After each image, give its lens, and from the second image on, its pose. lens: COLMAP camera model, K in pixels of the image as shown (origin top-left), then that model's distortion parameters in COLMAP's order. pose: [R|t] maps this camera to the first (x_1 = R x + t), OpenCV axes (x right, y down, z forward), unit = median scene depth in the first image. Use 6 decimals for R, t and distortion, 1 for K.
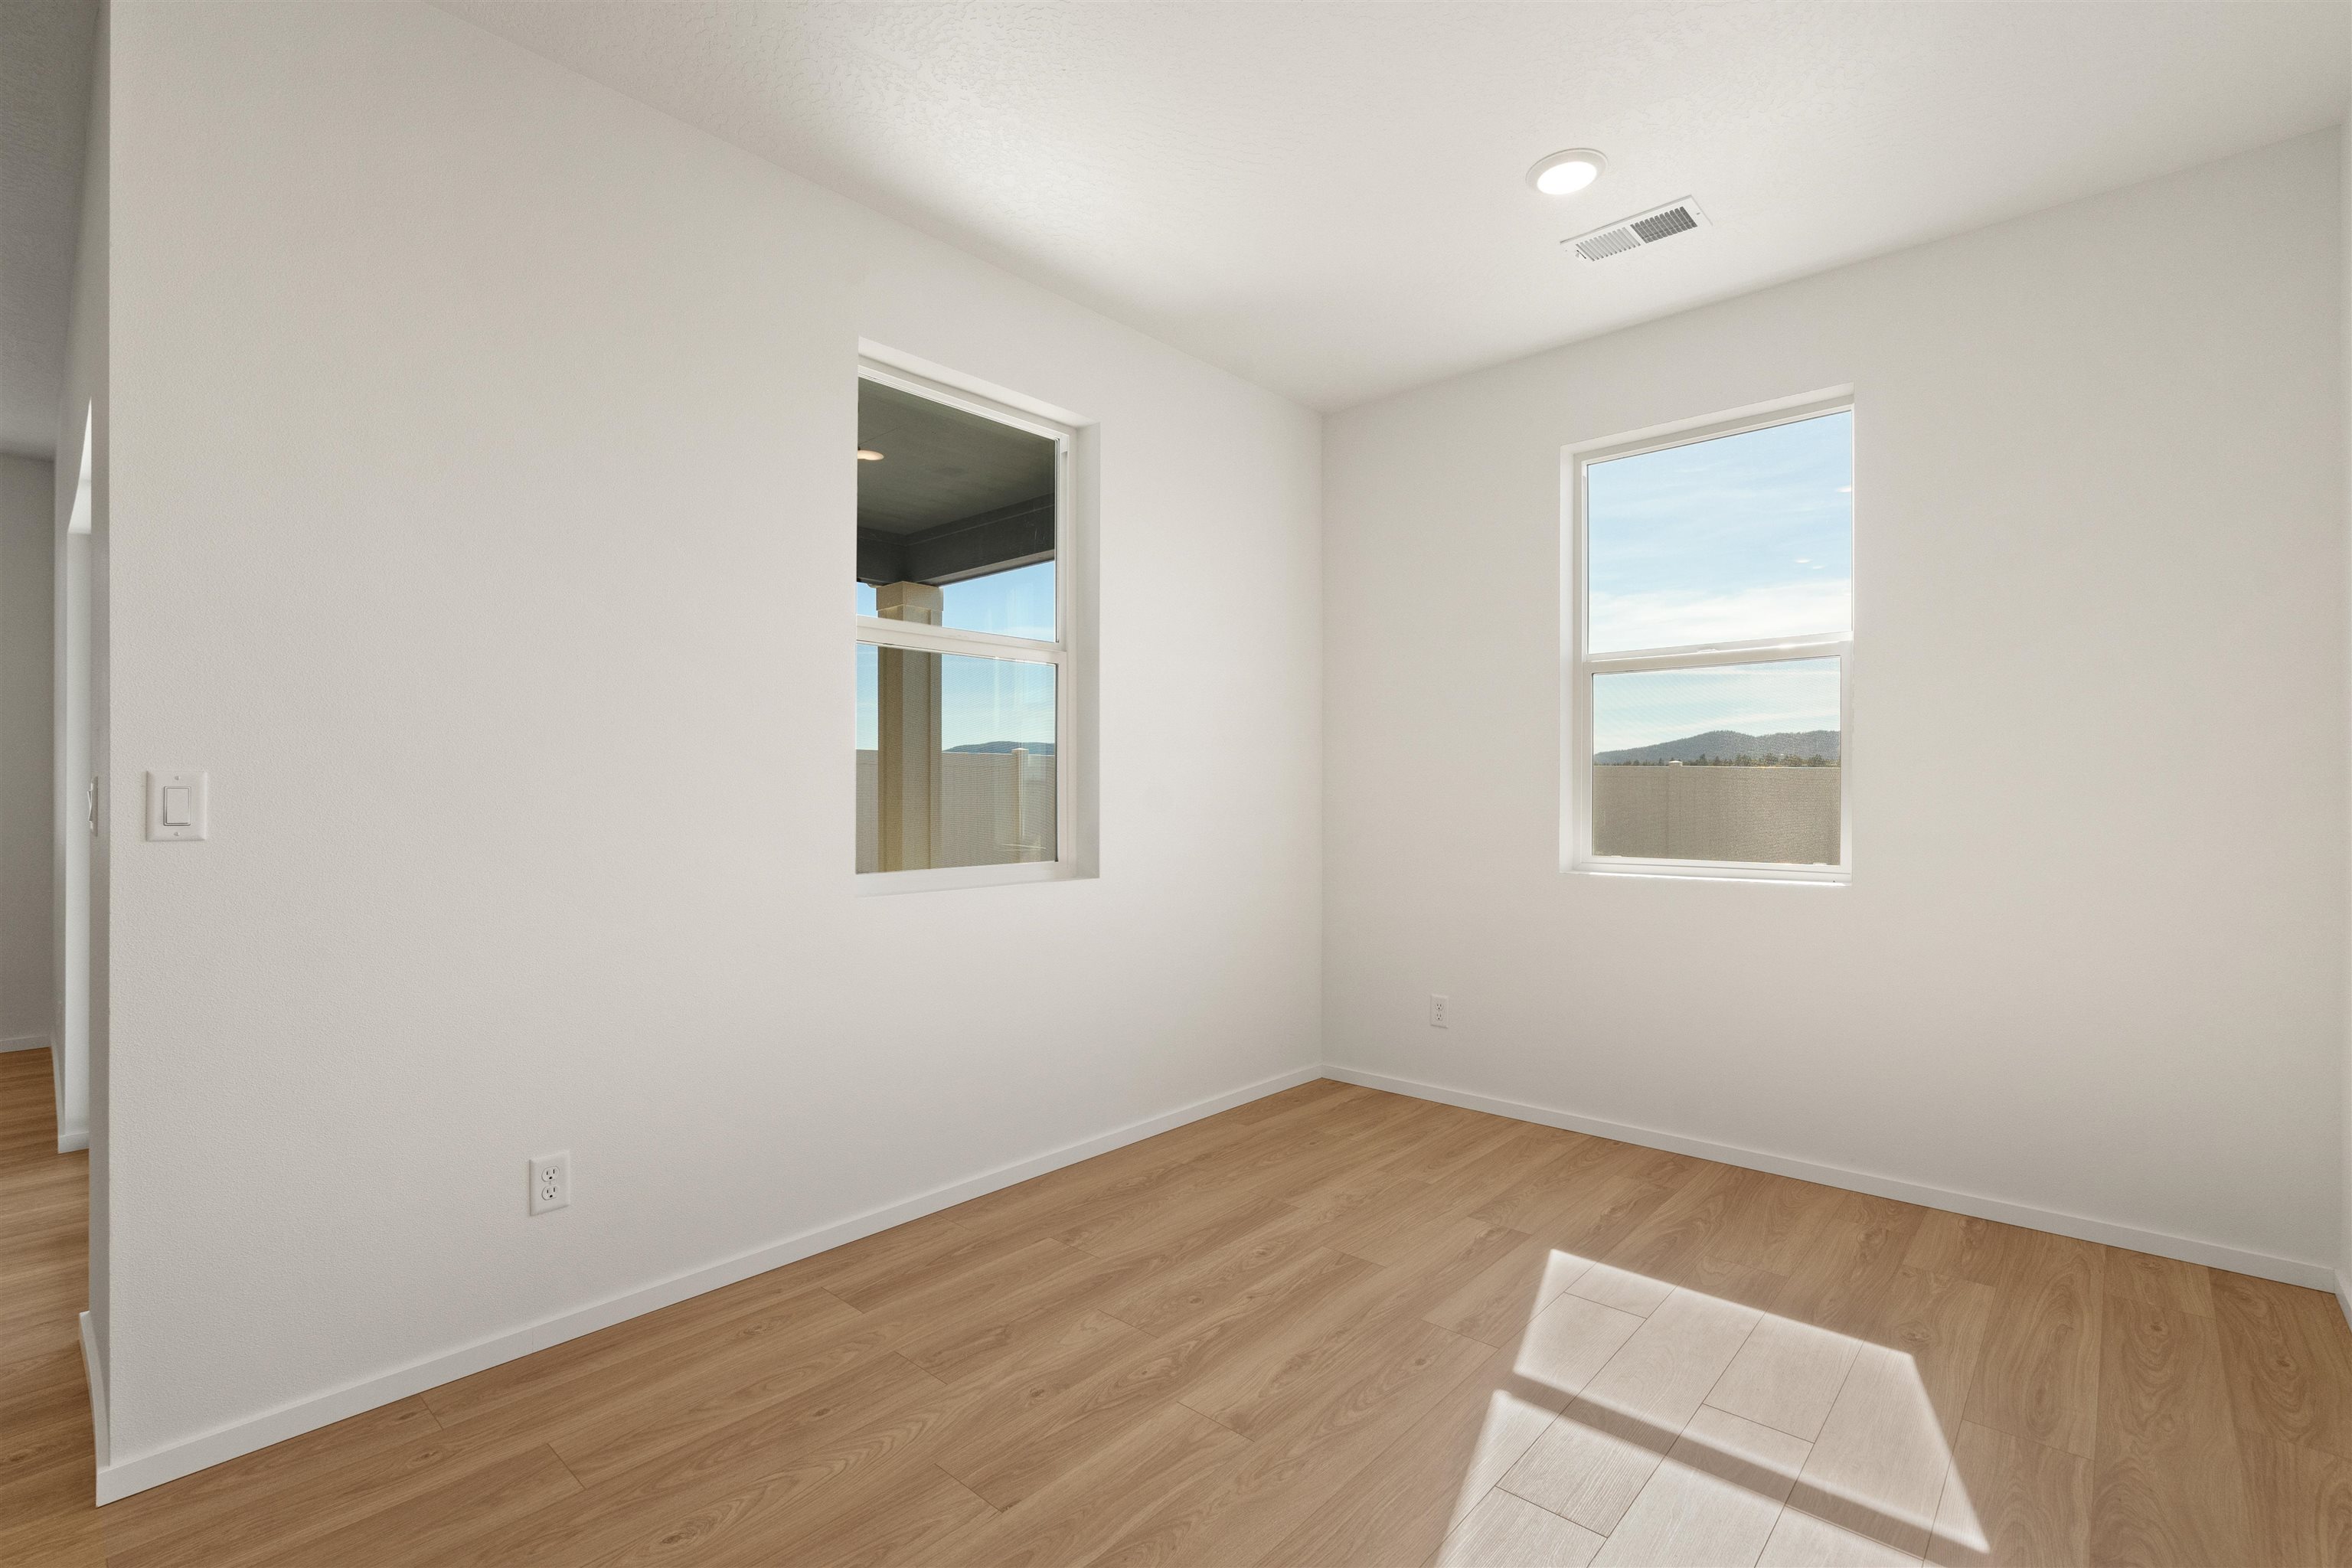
lens RADIAL K [[1056.1, 0, 1181.3], [0, 1056.1, 795.5], [0, 0, 1]] dist [-0.006015, 0.002135]
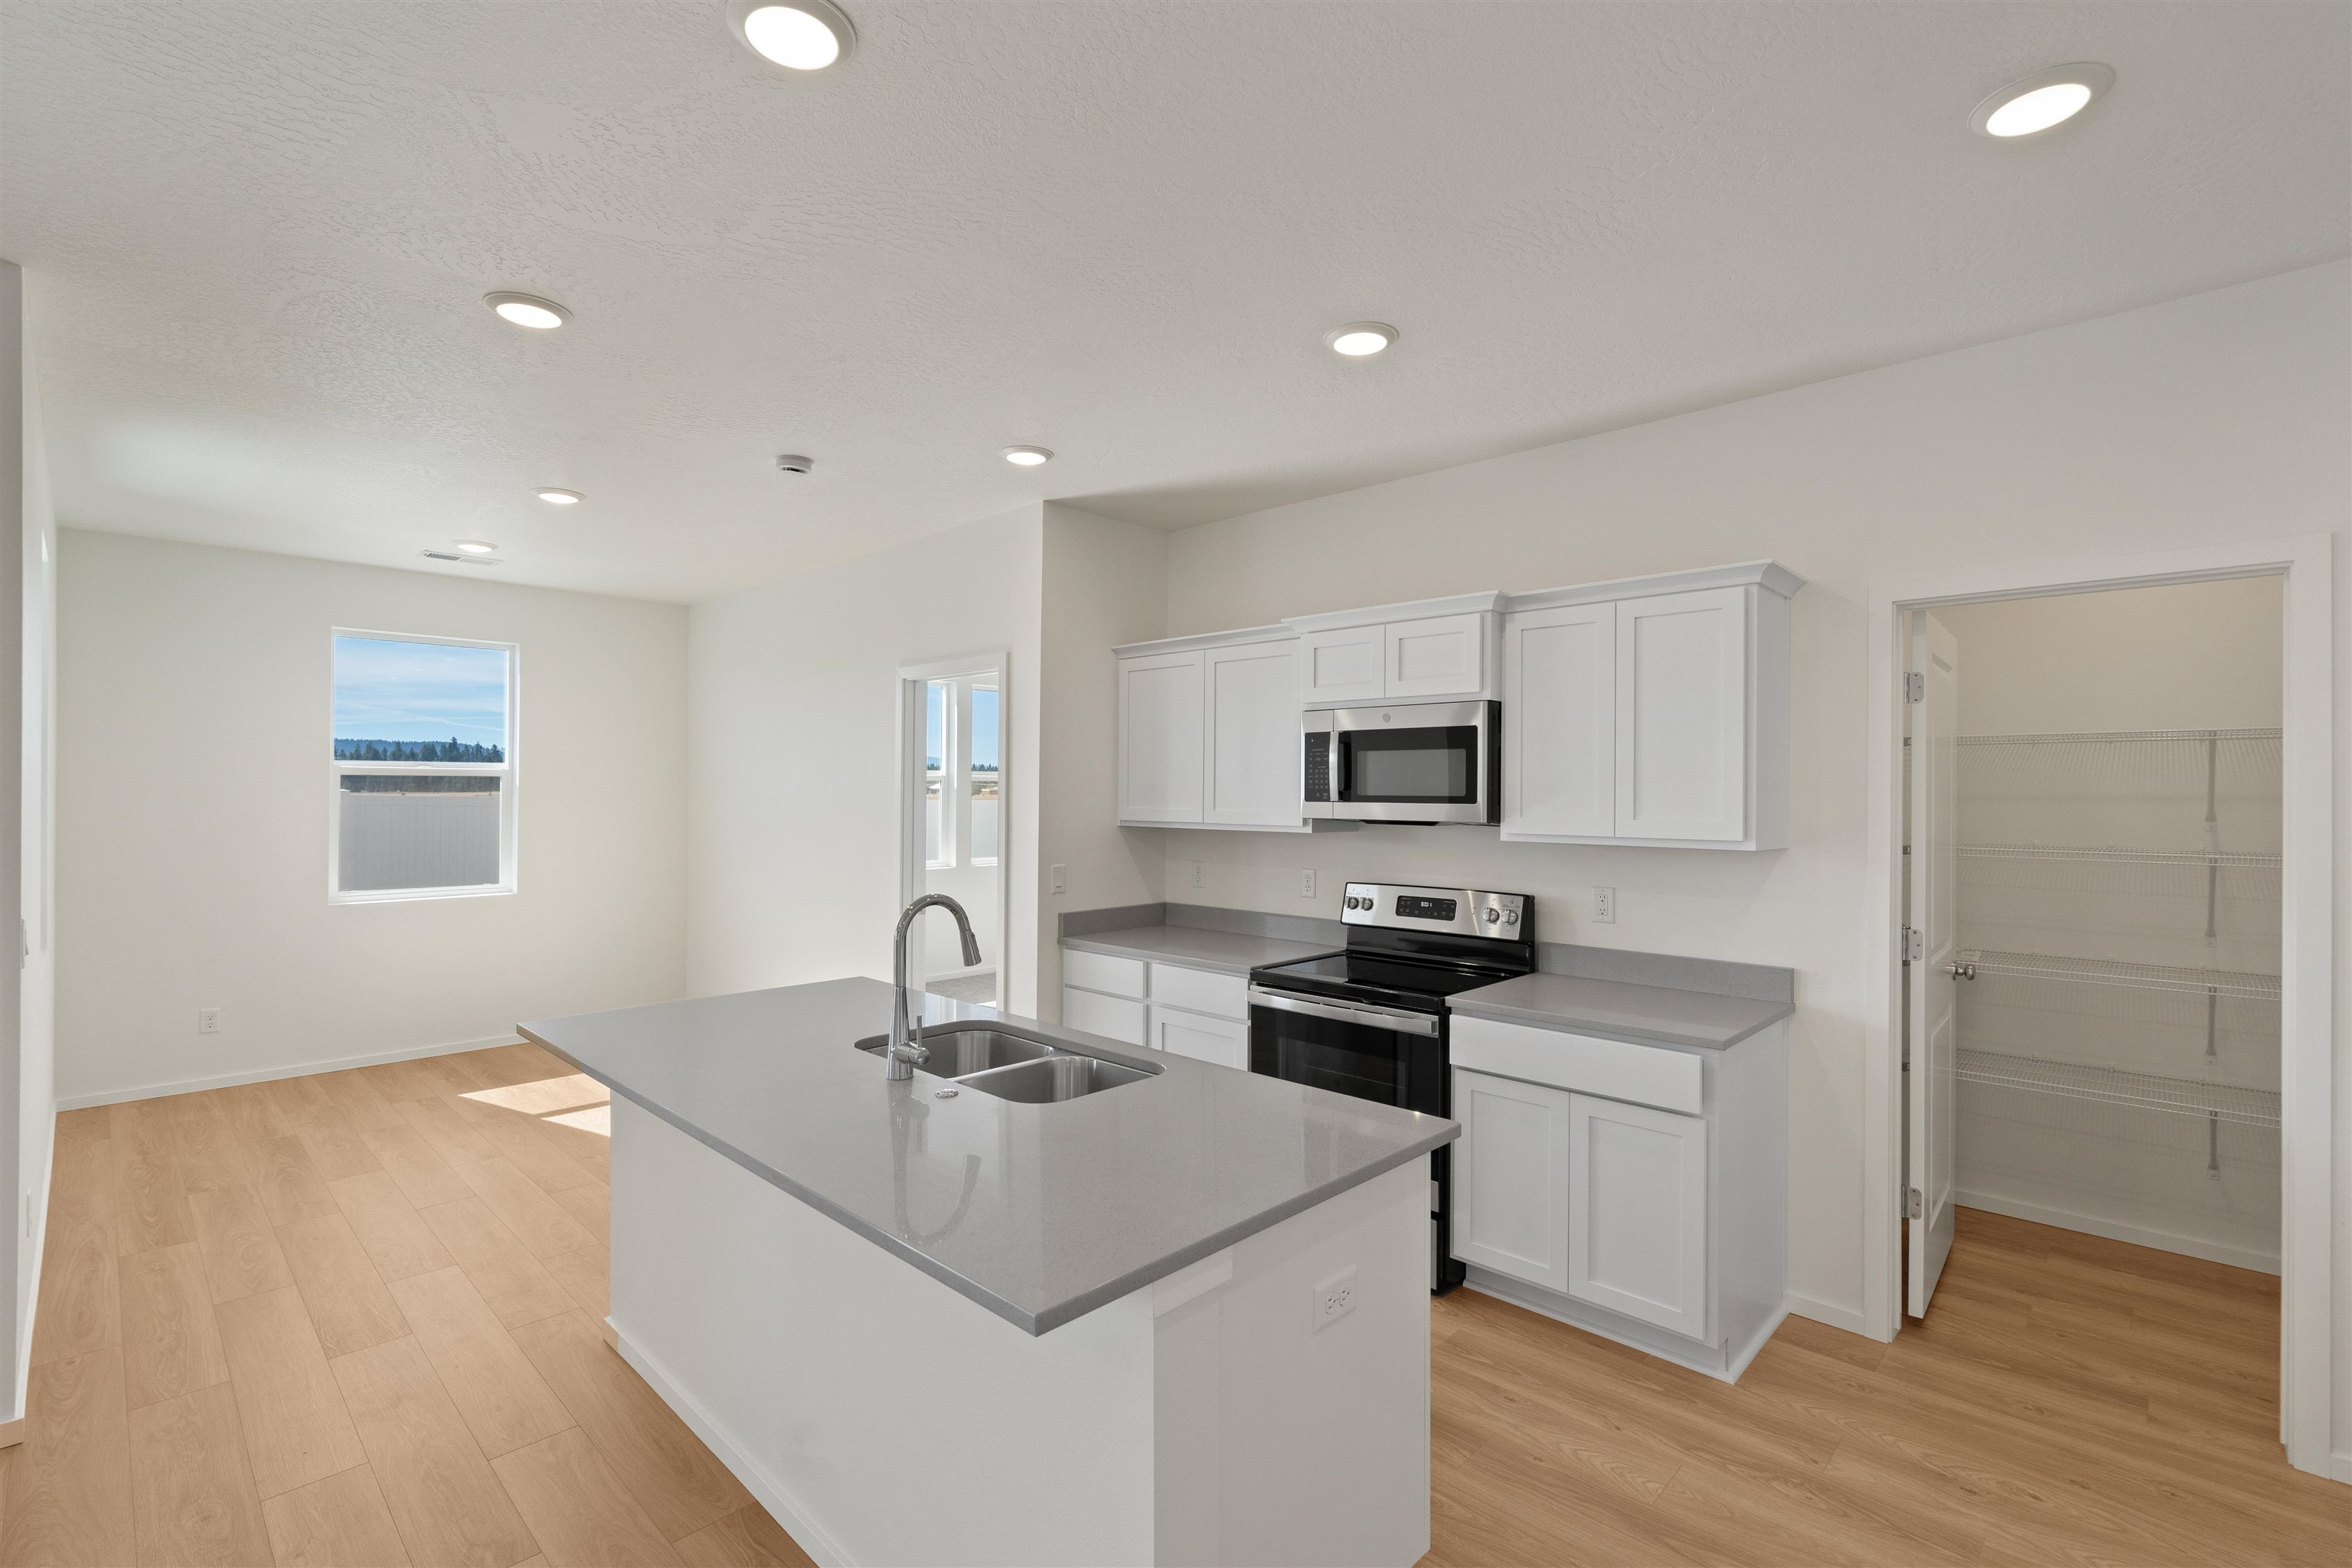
lens RADIAL K [[1056.1, 0, 1171.5], [0, 1056.1, 779.1], [0, 0, 1]] dist [-0.006015, 0.002135]
pose [[0.037873, 0.013233, 0.999195, -1.673685], [-0.004264, 0.999905, -0.013081, -0.140855], [-0.999273, -0.003765, 0.037925, -0.413308]]
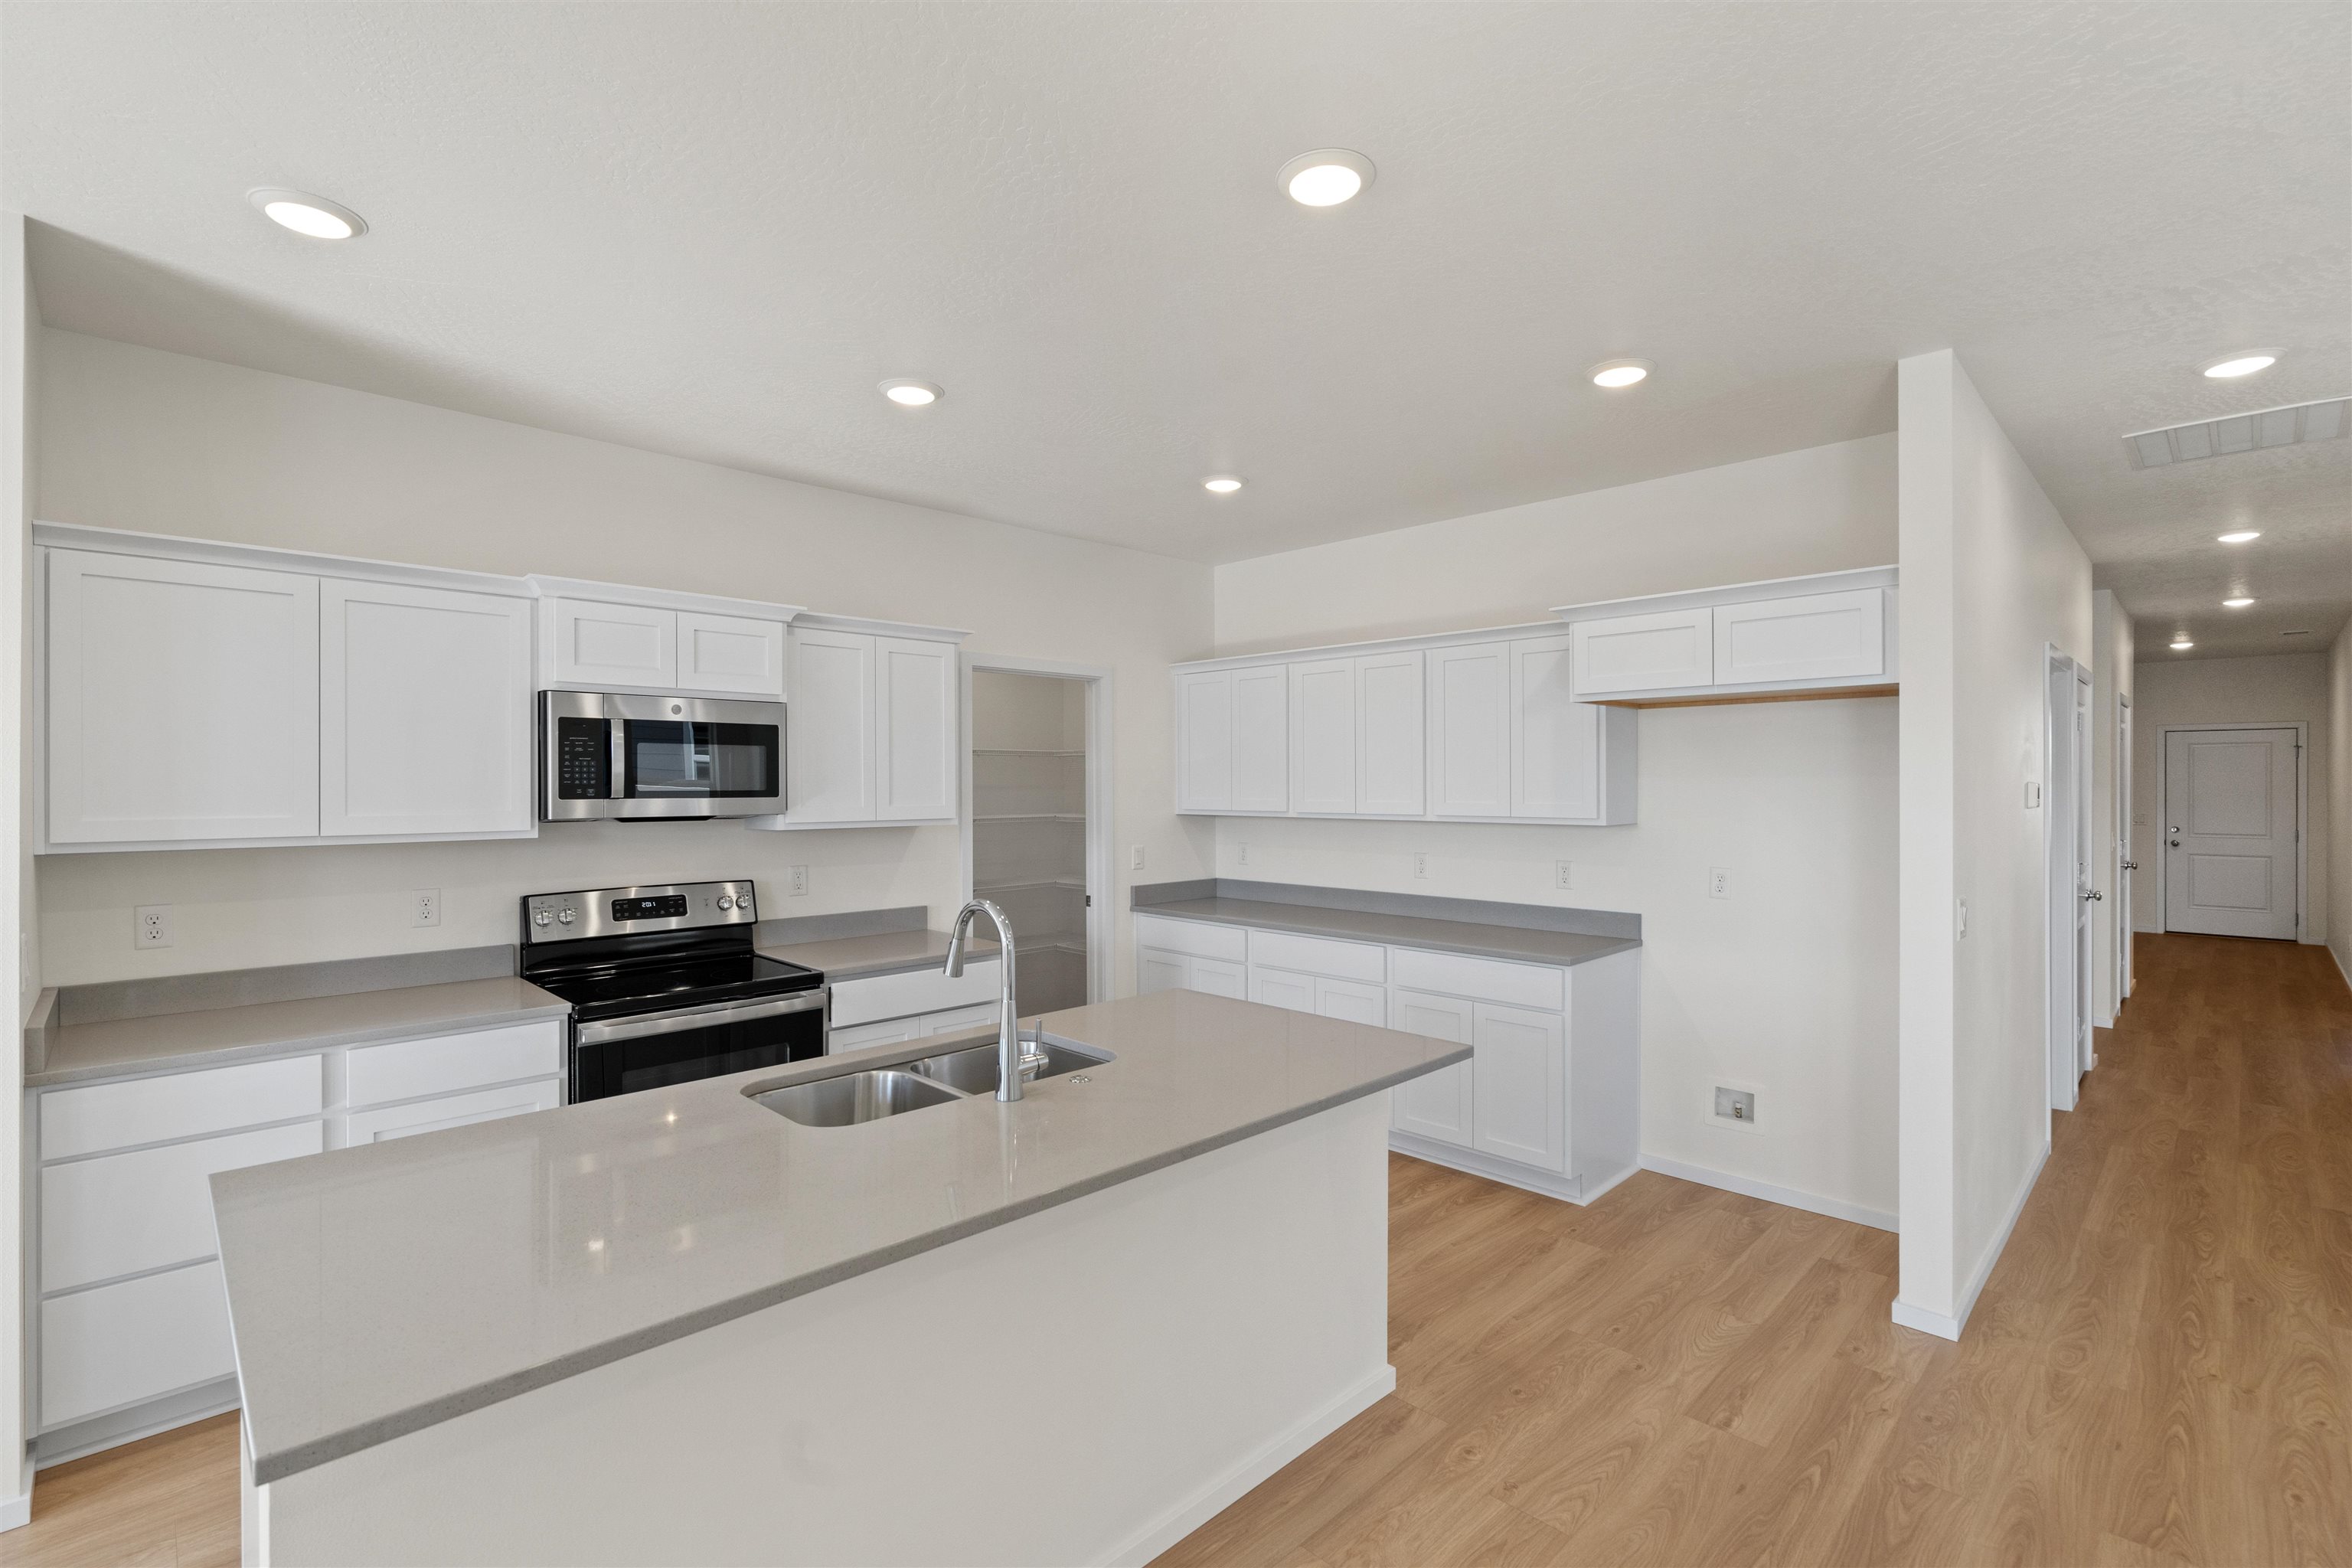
lens RADIAL K [[1056.1, 0, 1171.7], [0, 1056.1, 786.4], [0, 0, 1]] dist [-0.006015, 0.002135]
pose [[-0.998242, 0.005823, 0.058976, -0.934665], [0.005825, 0.999983, -0.000145, -0.139823], [-0.058976, 0.000198, -0.998259, 0.700349]]
